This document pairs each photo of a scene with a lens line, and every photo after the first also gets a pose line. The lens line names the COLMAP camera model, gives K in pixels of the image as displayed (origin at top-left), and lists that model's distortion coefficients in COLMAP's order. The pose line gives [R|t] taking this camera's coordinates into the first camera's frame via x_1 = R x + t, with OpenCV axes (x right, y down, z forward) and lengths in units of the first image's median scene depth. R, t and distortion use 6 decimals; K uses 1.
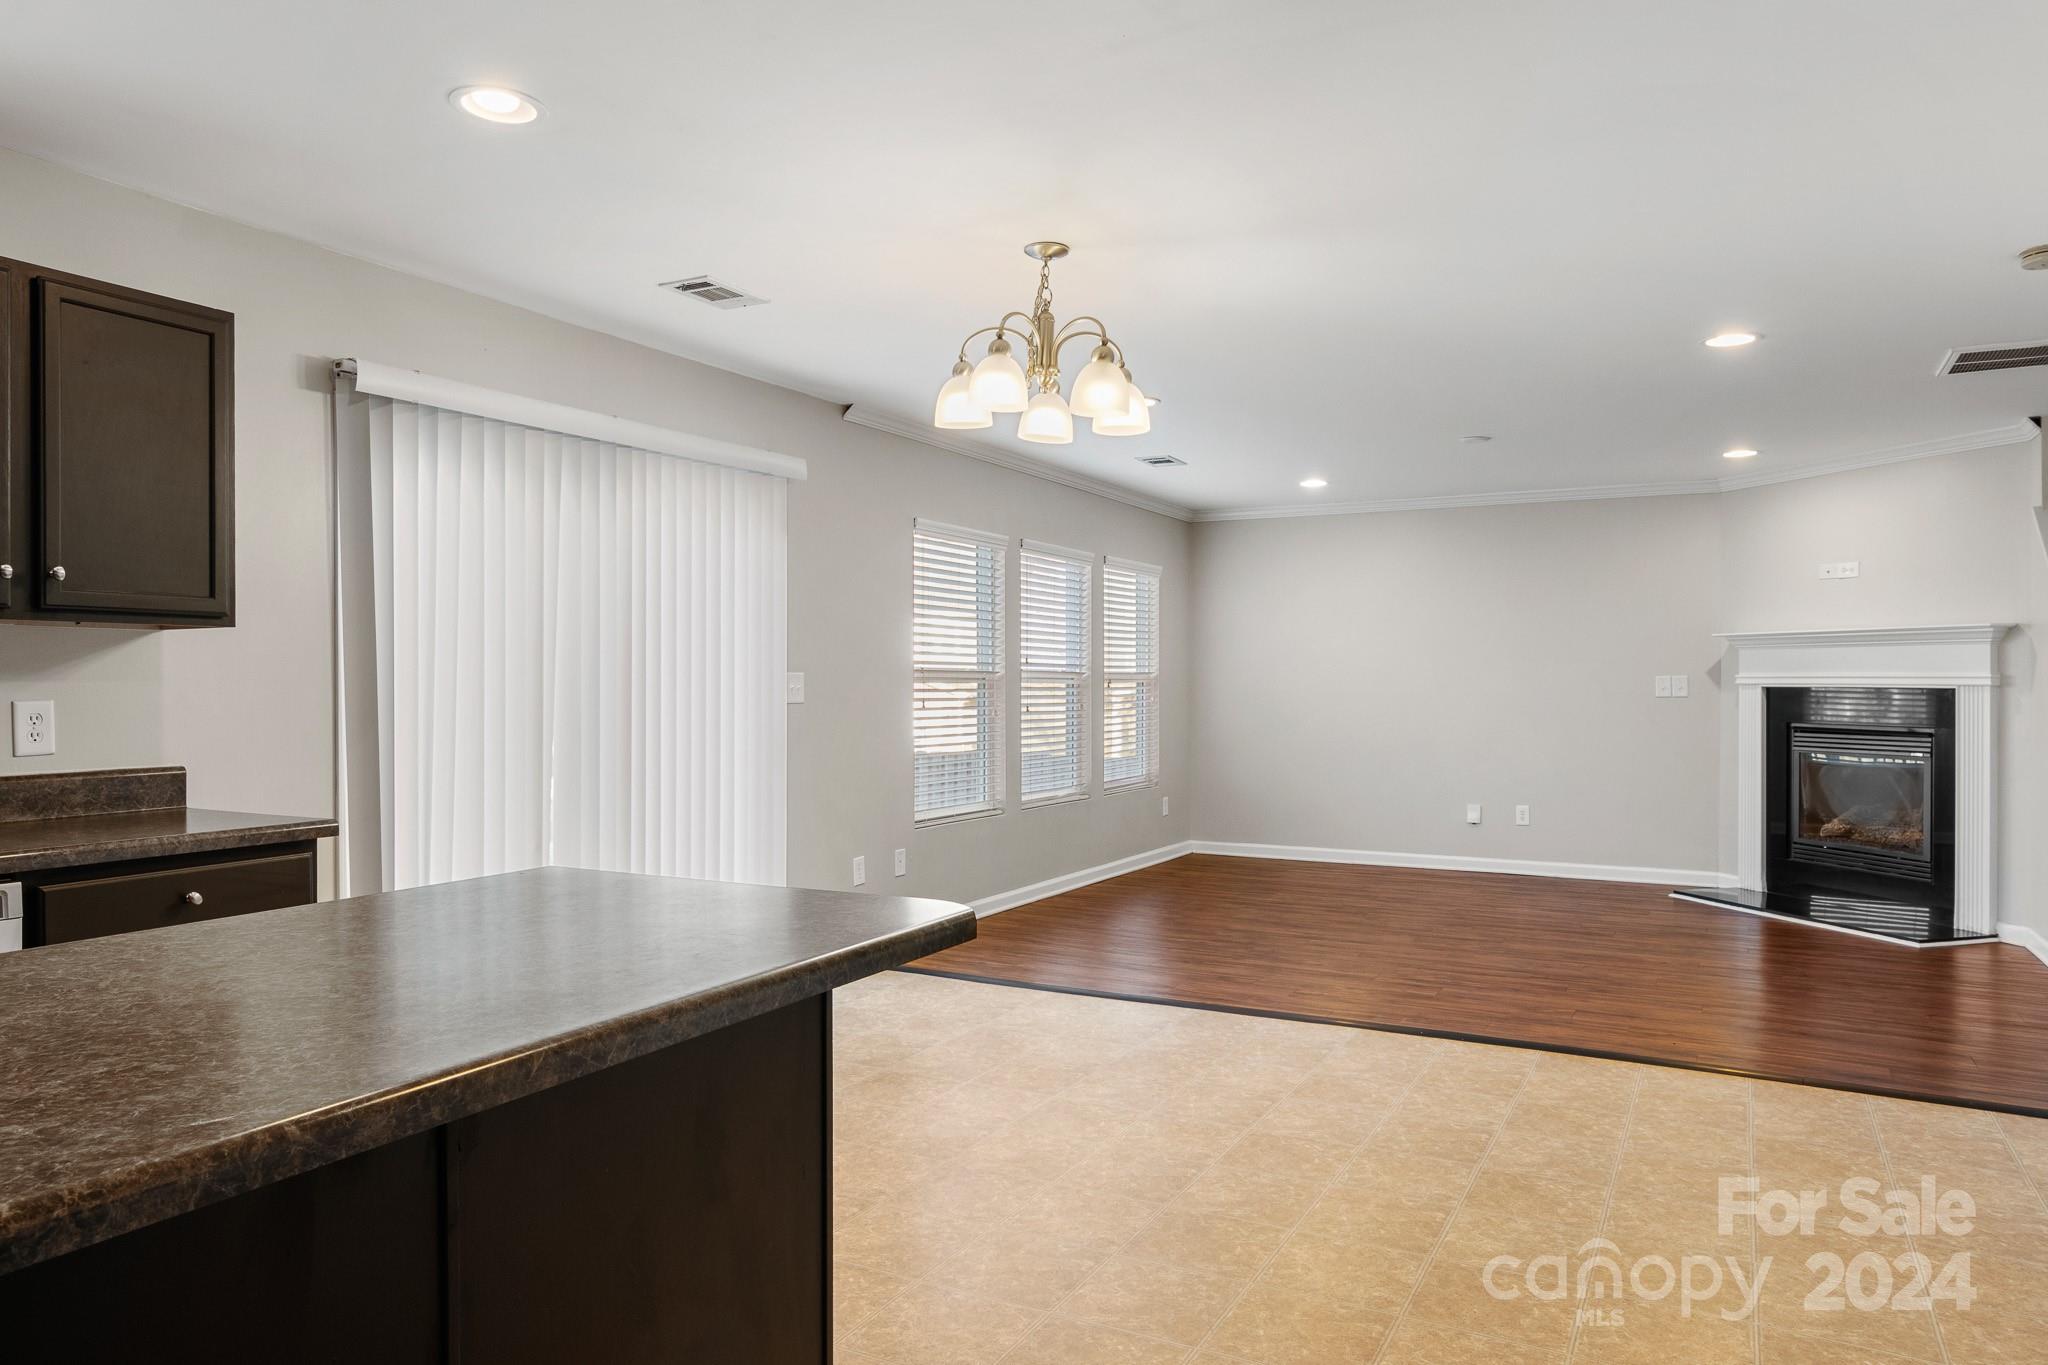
lens RADIAL K [[1336.6, 0, 1024.0], [0, 1336.6, 682.5], [0, 0, 1]] dist [-0.001560, 0.004216]
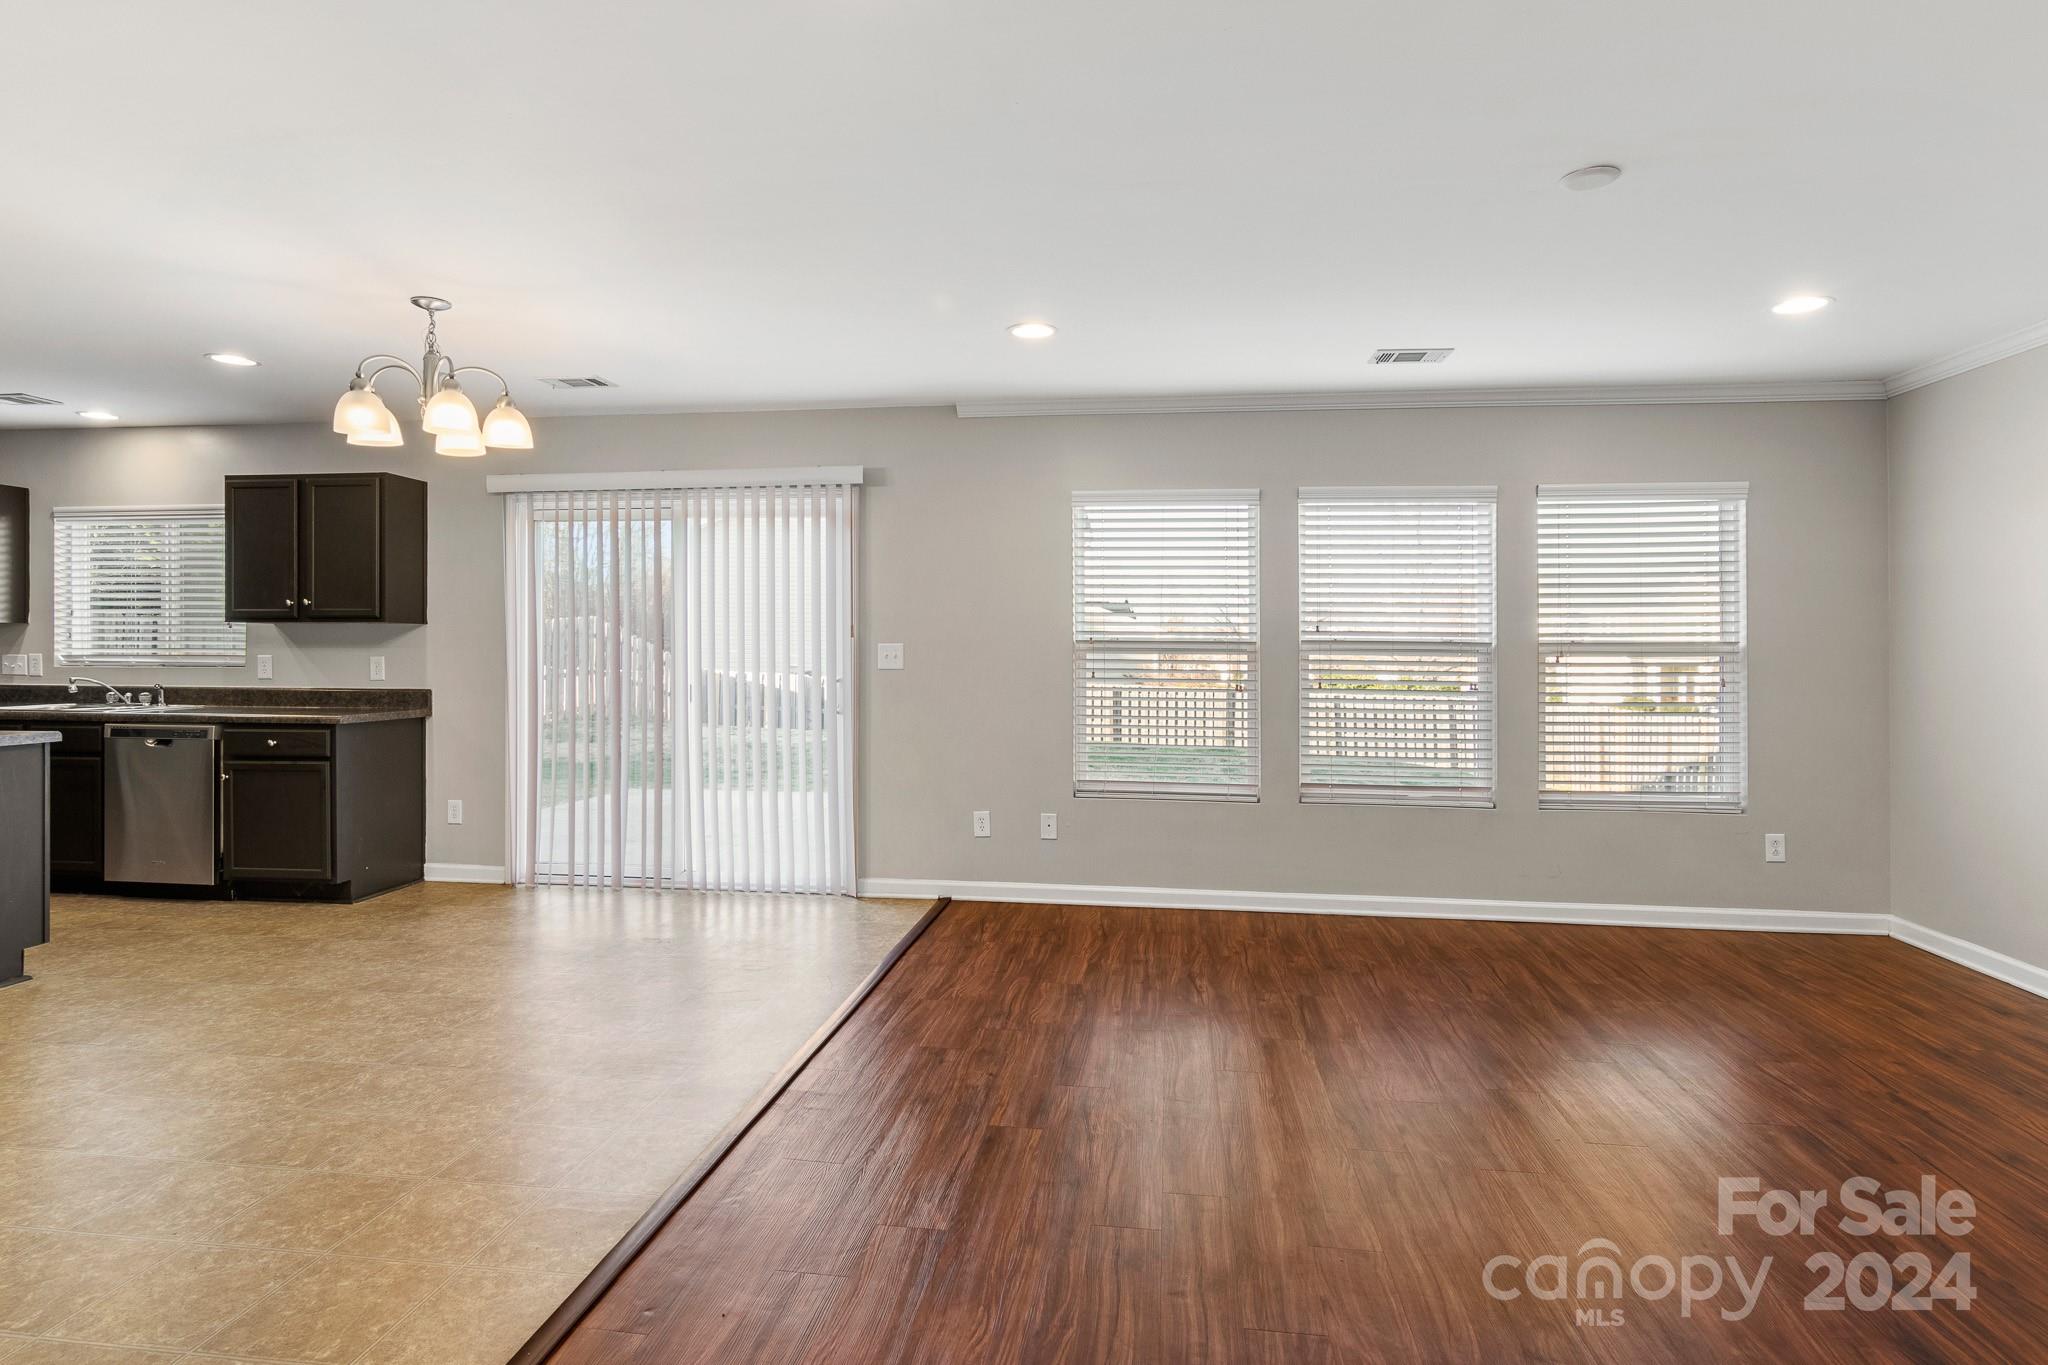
lens RADIAL K [[1063.0, 0, 1023.2], [0, 1063.0, 662.2], [0, 0, 1]] dist [-0.002435, 0.002021]
pose [[0.350143, 0.011915, -0.936621, 0.588417], [-0.006149, 0.999927, 0.010422, -0.001035], [0.936676, 0.002110, 0.350190, 0.607139]]
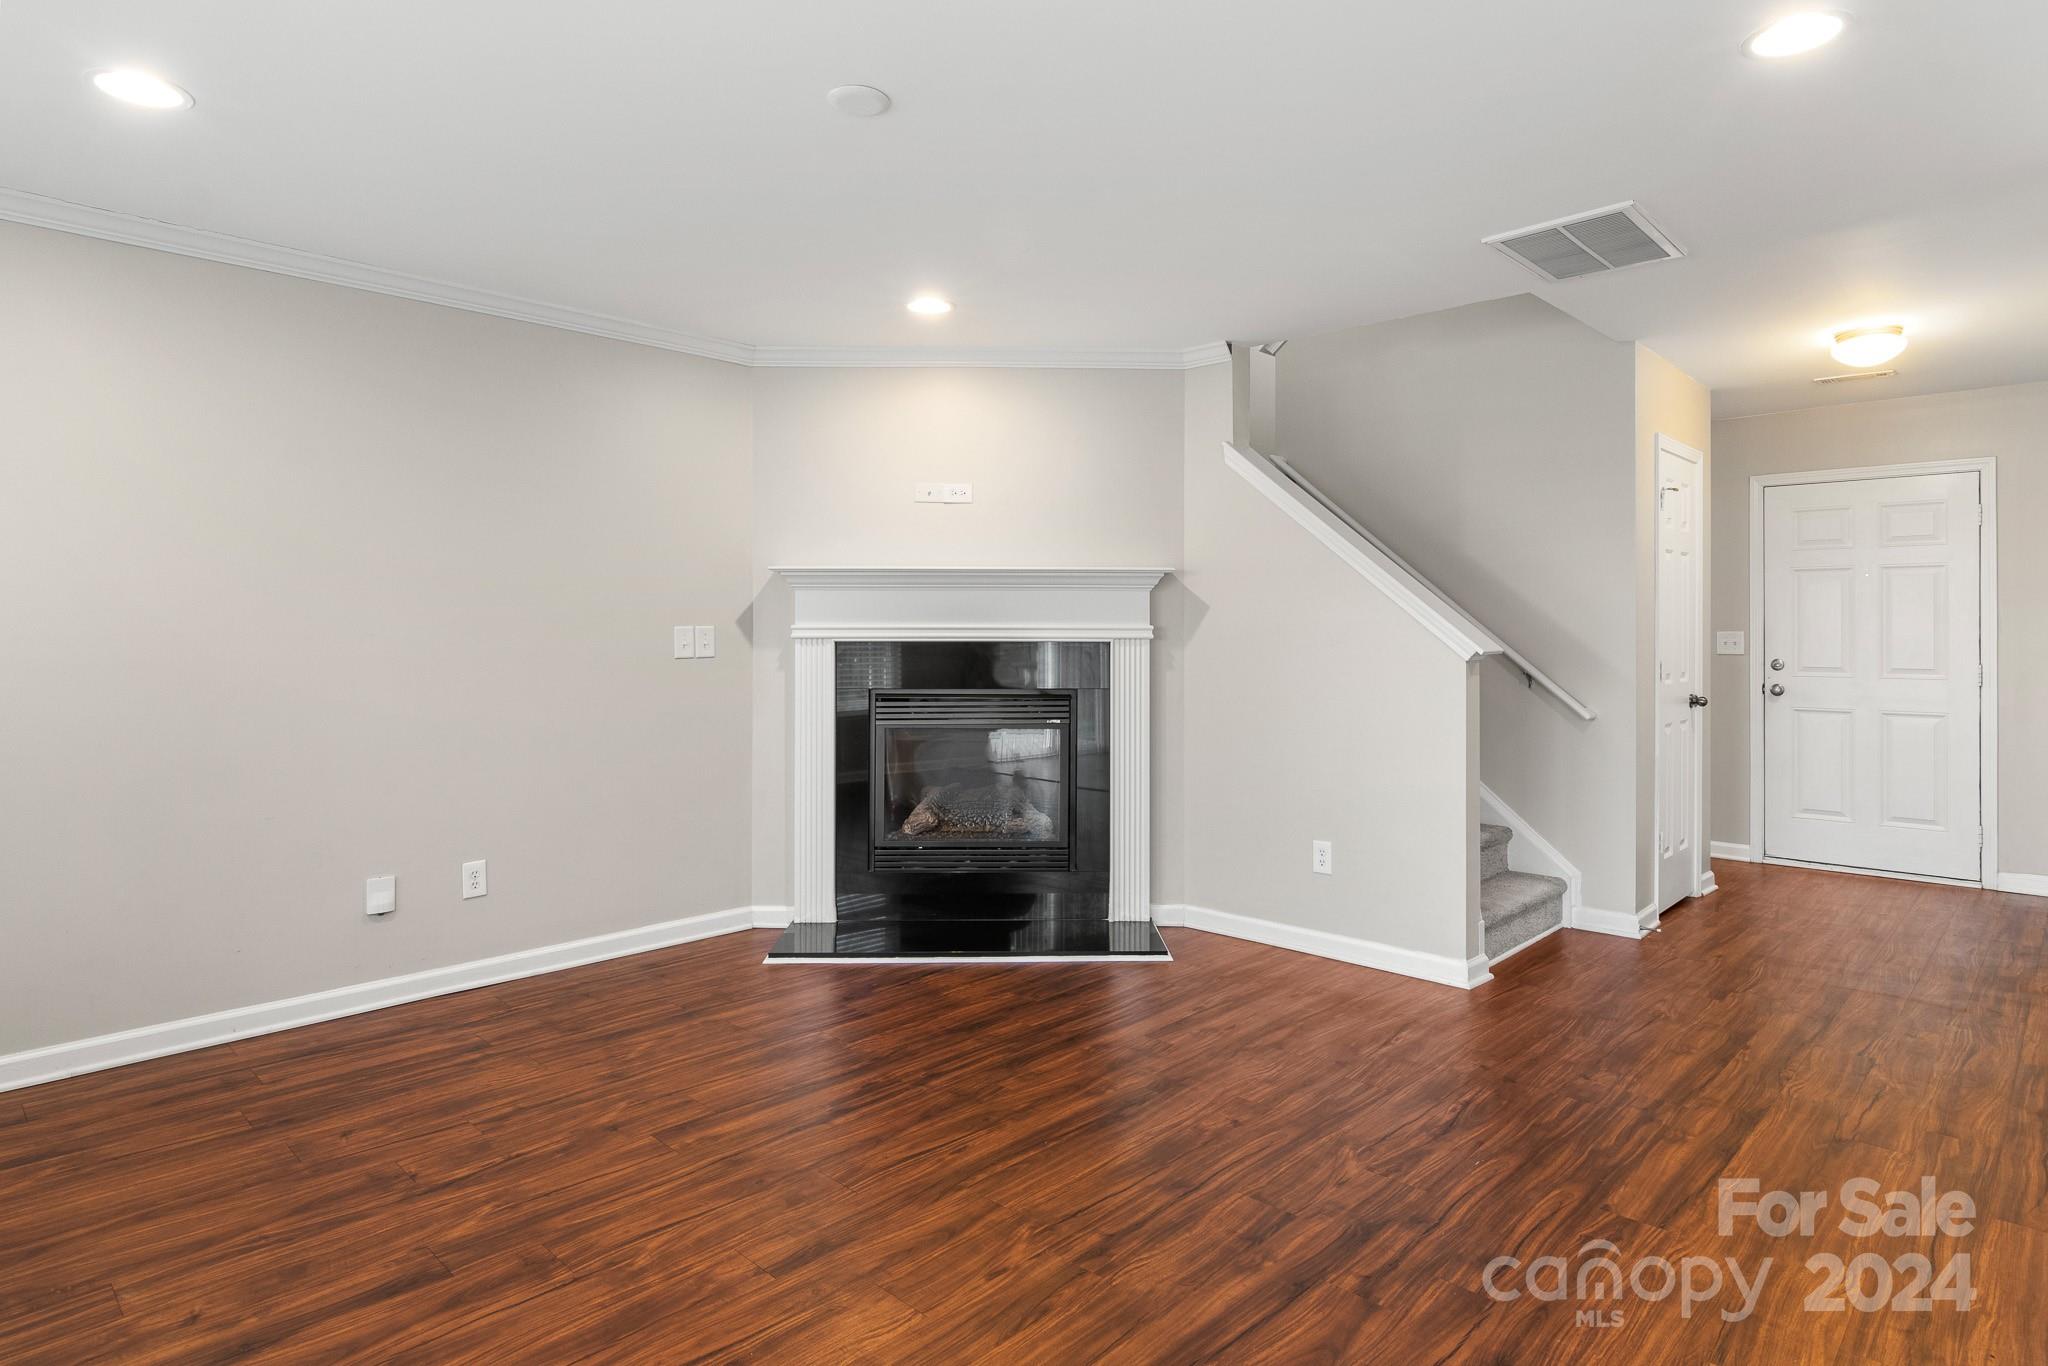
lens RADIAL K [[1121.5, 0, 1026.4], [0, 1121.5, 629.9], [0, 0, 1]] dist [-0.002912, -0.001049]
pose [[0.269926, 0.000595, 0.962881, -0.010345], [0.002103, 0.999997, -0.001207, -0.002292], [-0.962879, 0.002351, 0.269924, 0.780275]]
